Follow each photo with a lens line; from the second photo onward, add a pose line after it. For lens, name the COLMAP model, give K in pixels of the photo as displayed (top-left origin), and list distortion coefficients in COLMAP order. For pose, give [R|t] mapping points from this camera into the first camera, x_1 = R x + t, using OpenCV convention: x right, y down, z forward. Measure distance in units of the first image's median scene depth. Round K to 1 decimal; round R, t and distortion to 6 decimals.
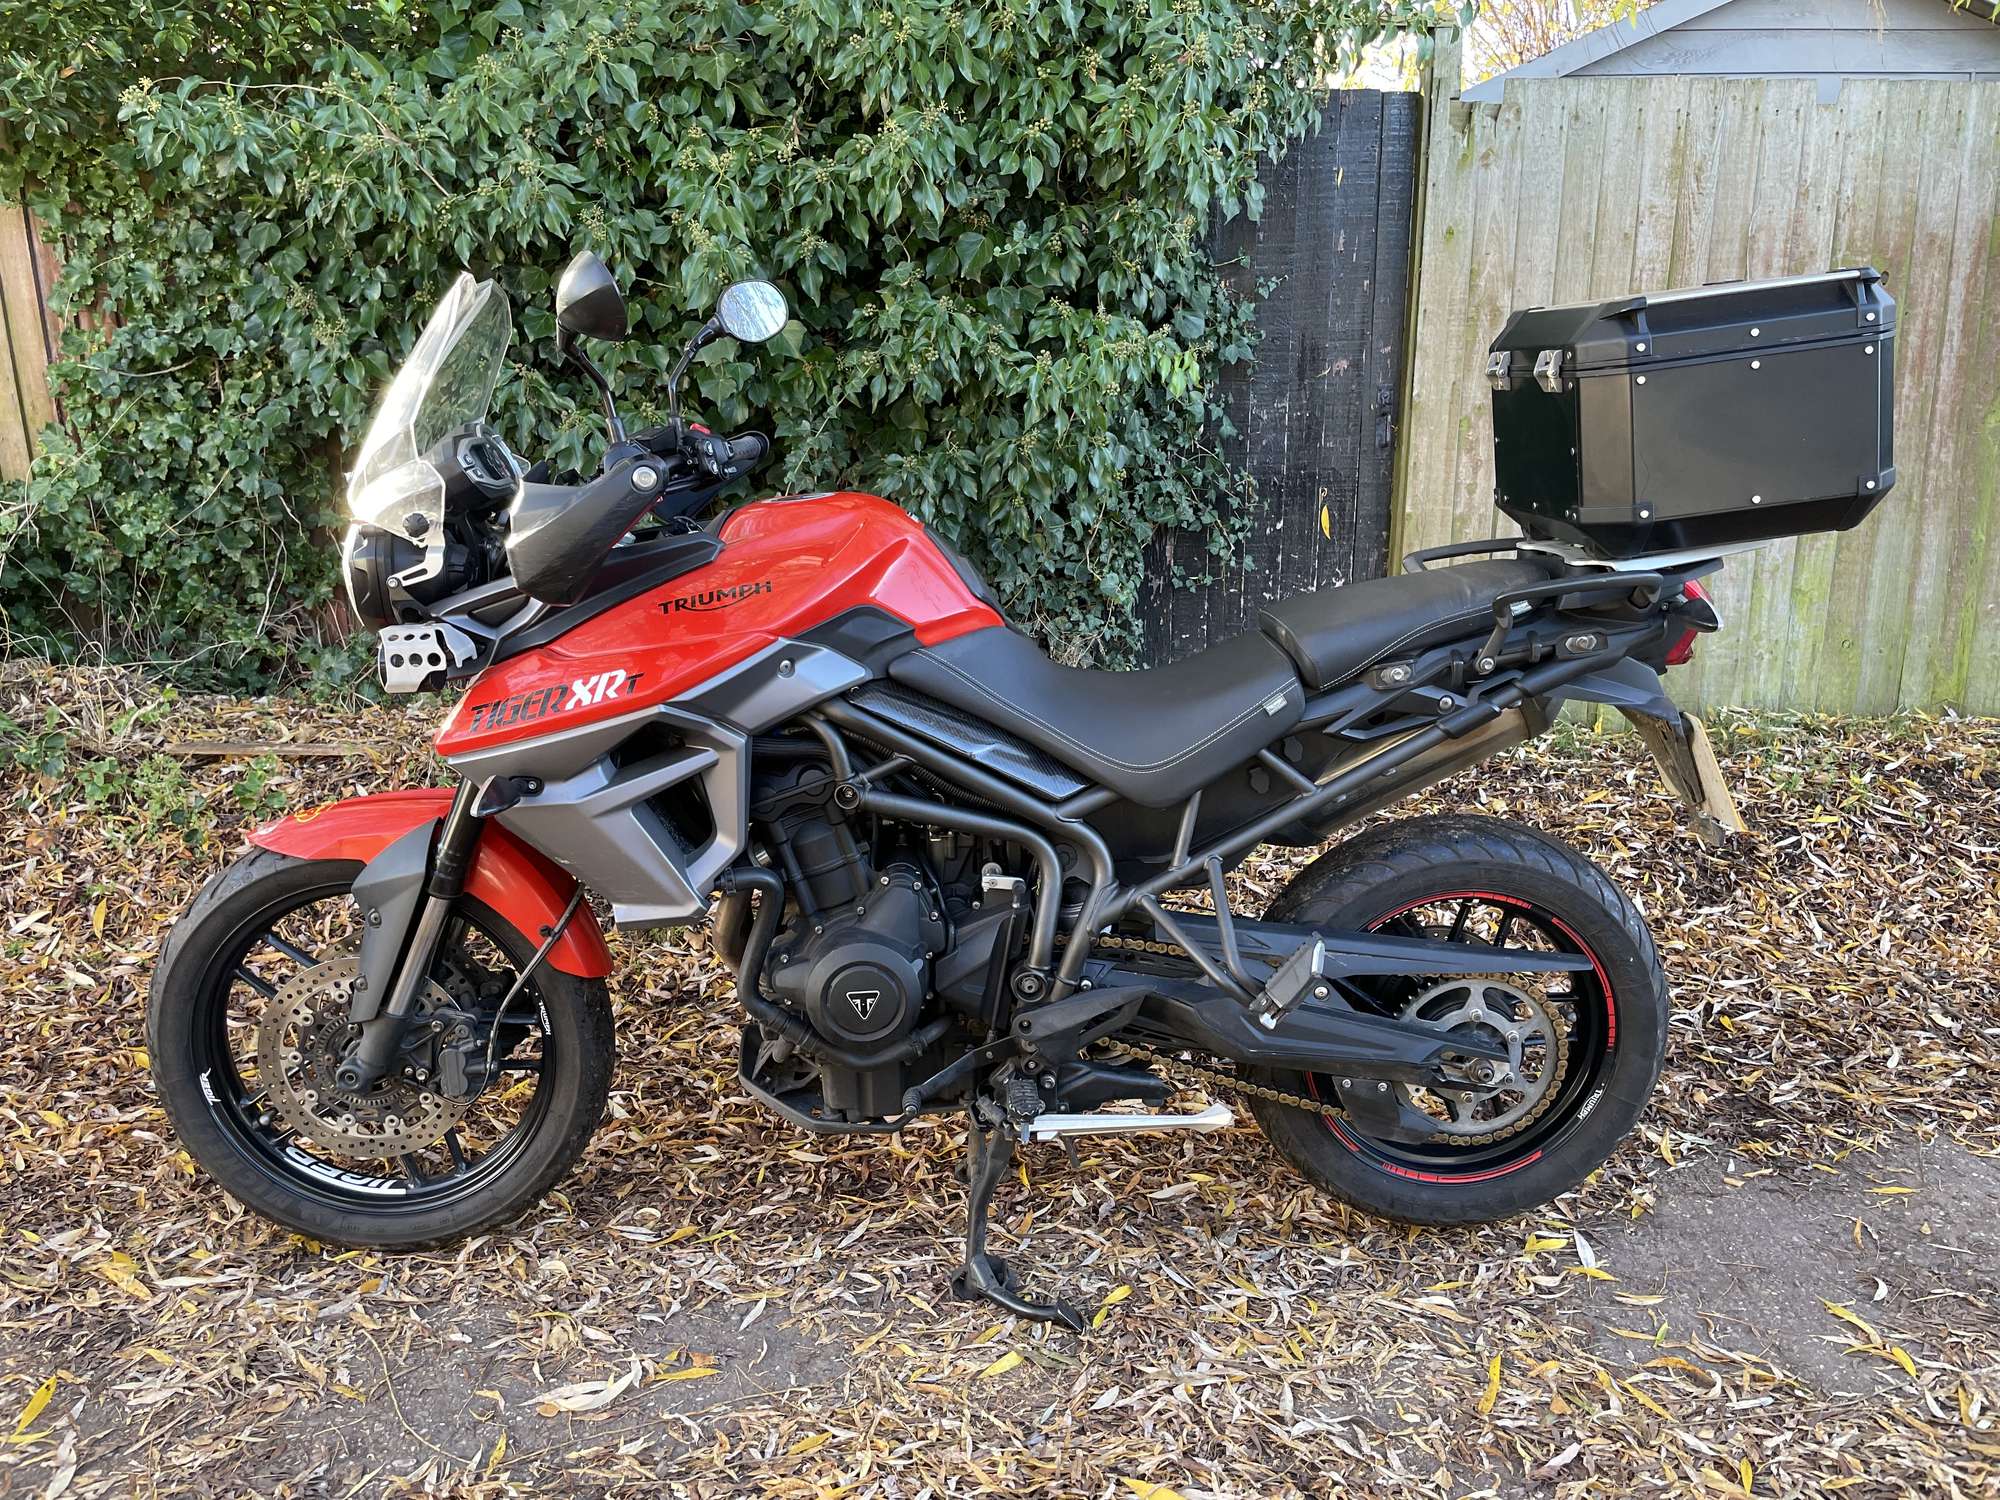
lens RADIAL K [[1518.6, 0, 990.8], [0, 1518.6, 751.7], [0, 0, 1]] dist [0.097621, -0.126910]
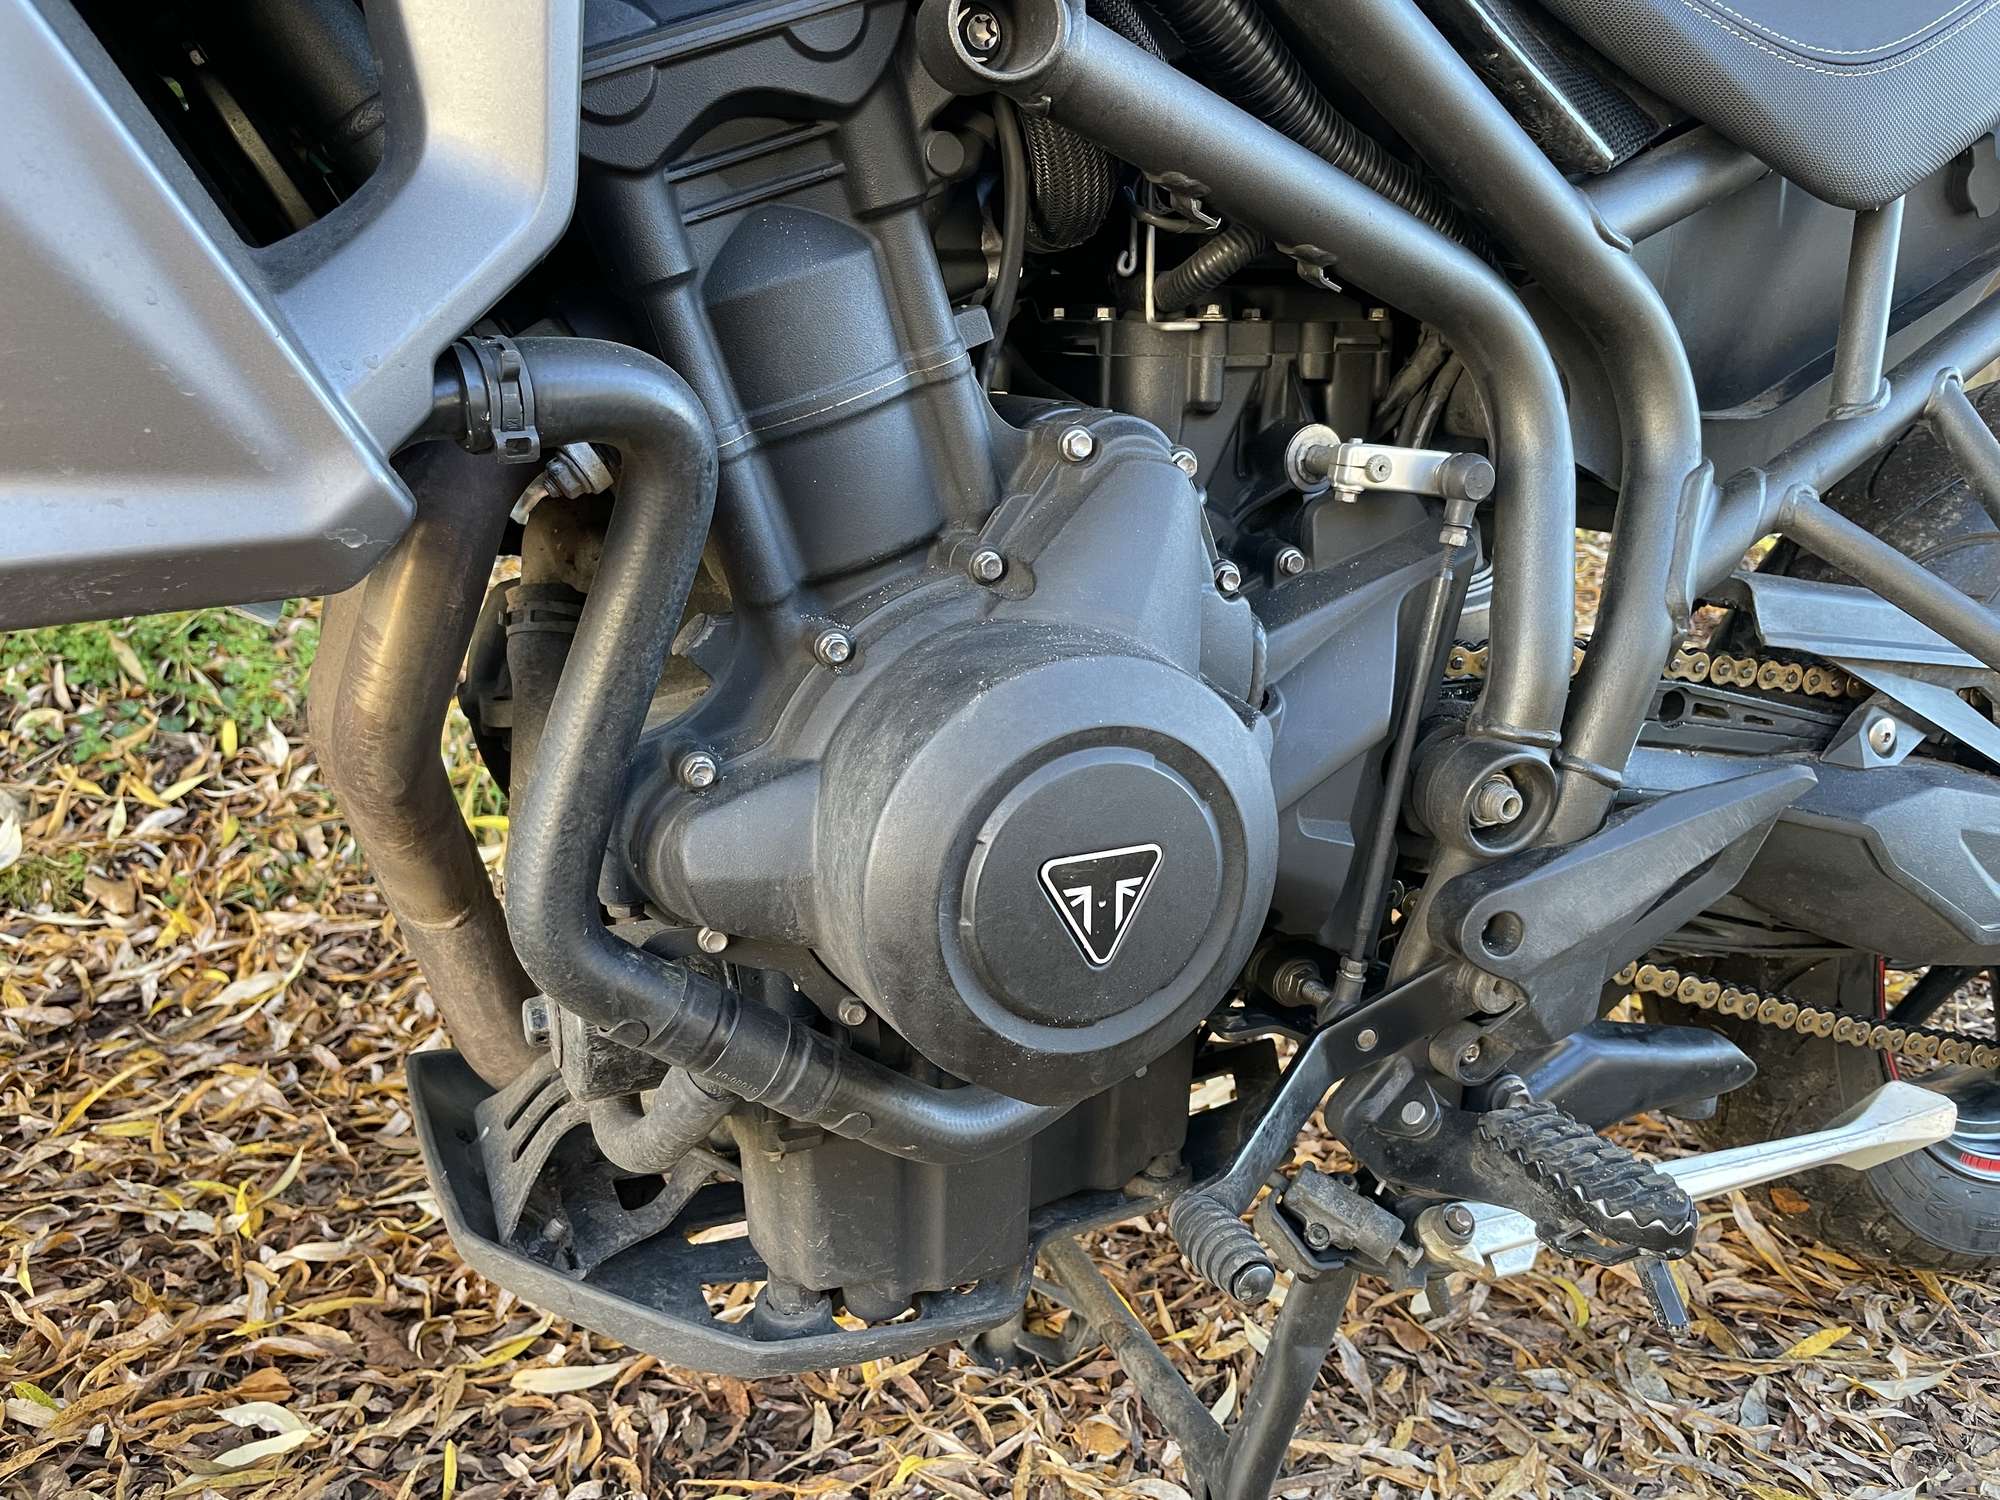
lens RADIAL K [[1532.4, 0, 1019.5], [0, 1532.4, 741.2], [0, 0, 1]] dist [0.077613, -0.119855]
pose [[0.924715, -0.067096, 0.374700, -0.128574], [0.058855, 0.997707, 0.033409, 0.088386], [-0.376082, -0.008841, 0.926544, 0.525286]]
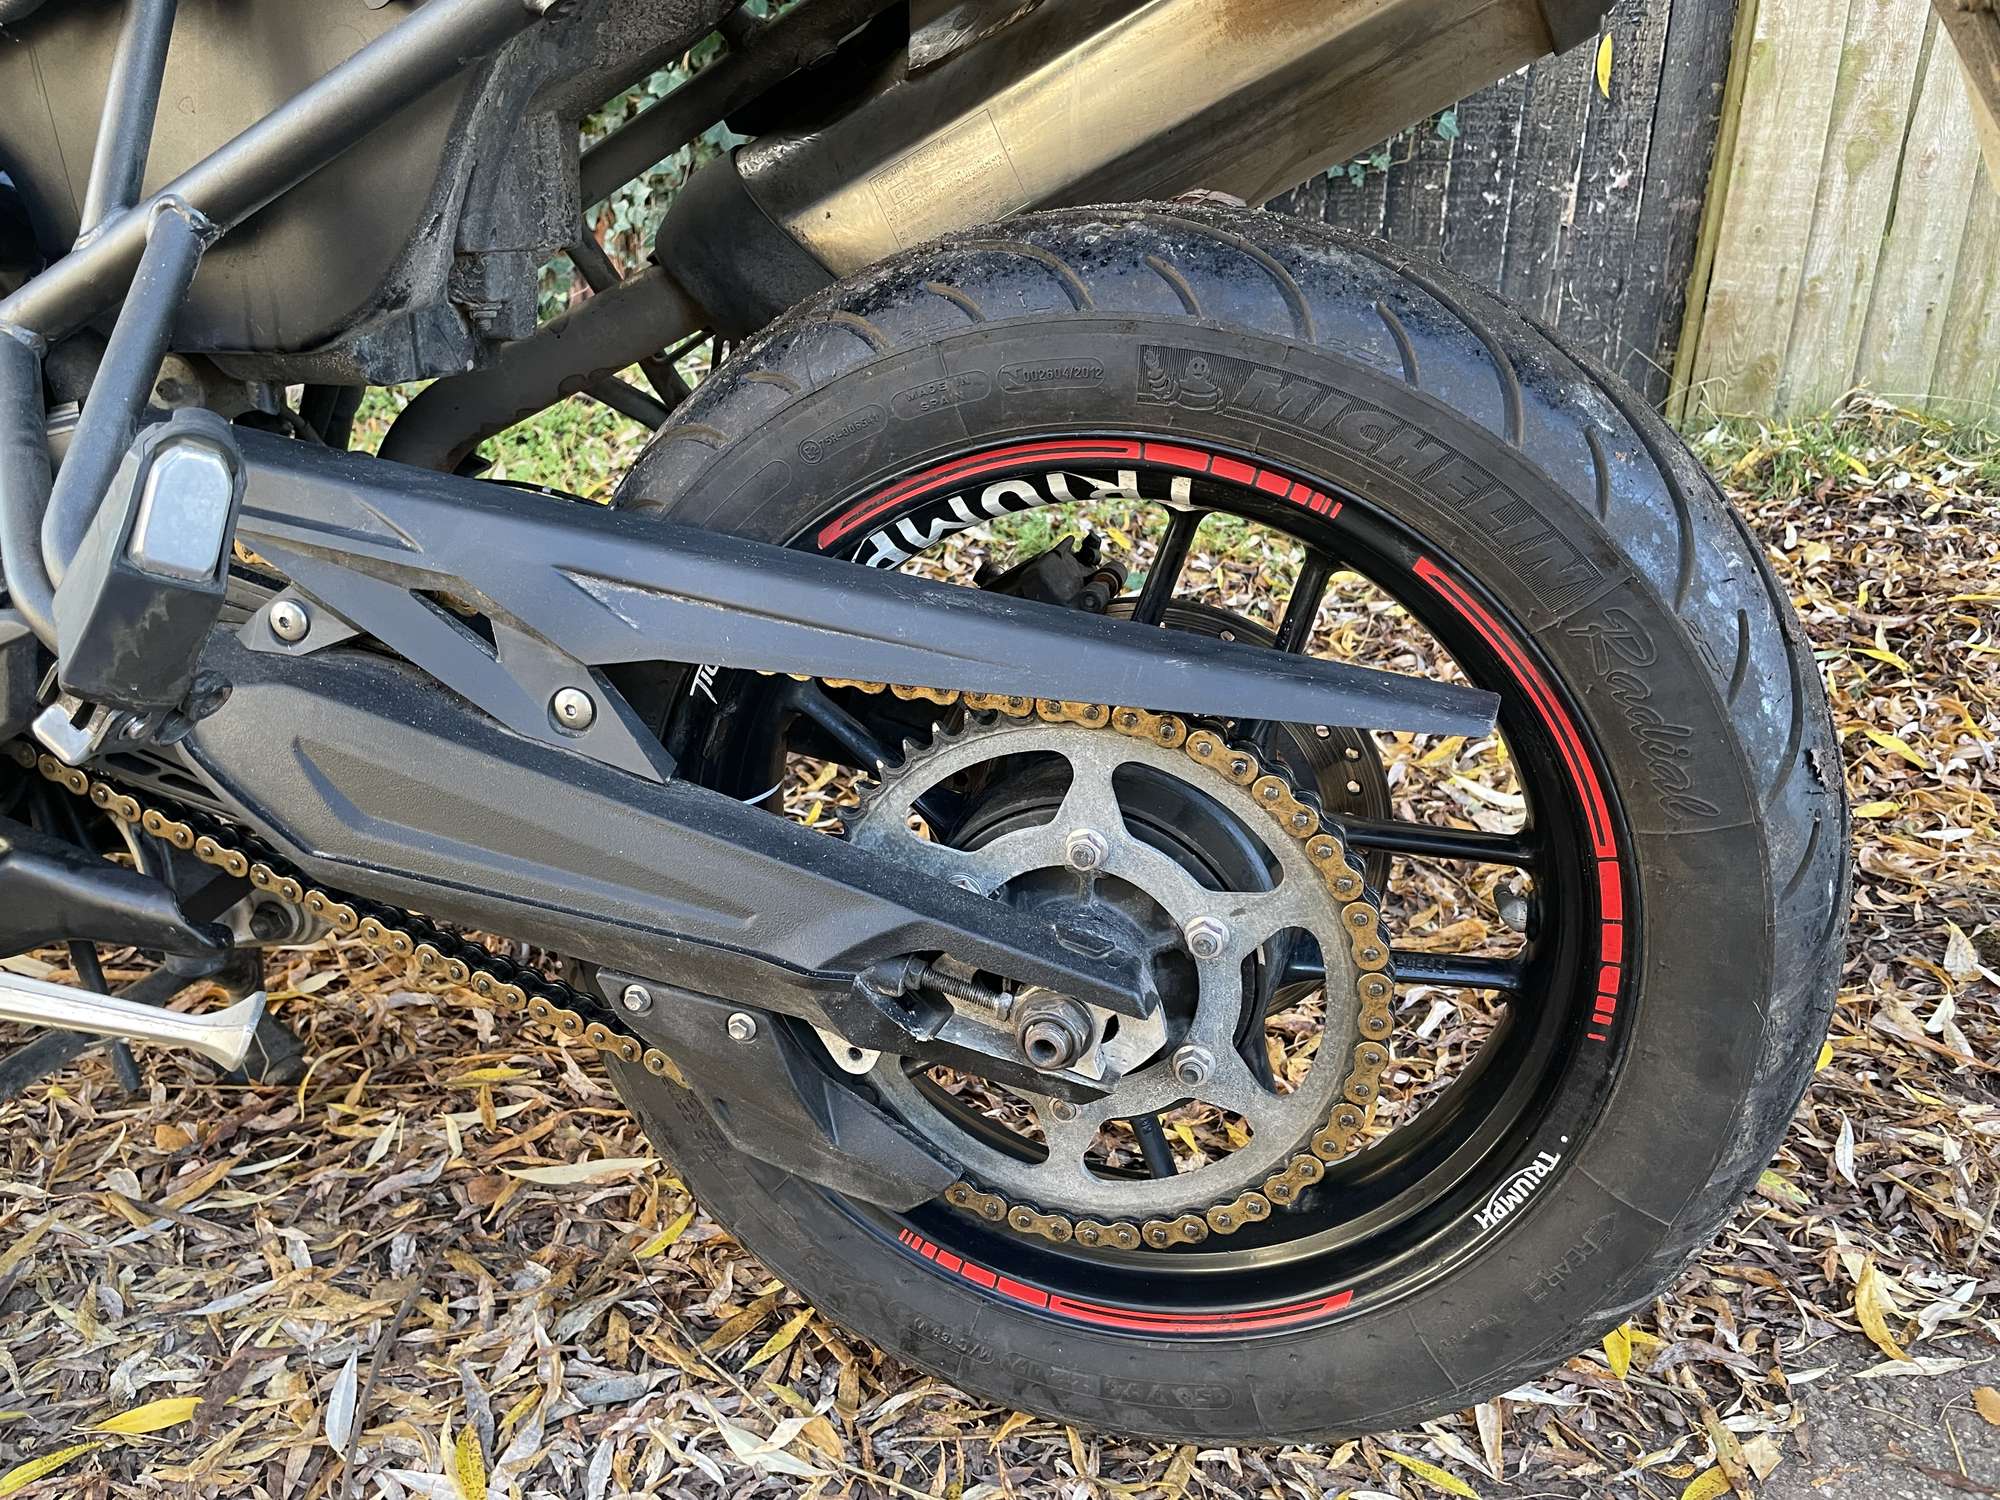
lens RADIAL K [[1518.6, 0, 990.8], [0, 1518.6, 751.7], [0, 0, 1]] dist [0.097621, -0.126910]
pose [[0.953238, 0.125234, -0.275054, 0.284305], [-0.095892, 0.988408, 0.117700, 0.089178], [0.286605, -0.085821, 0.954197, 0.529788]]
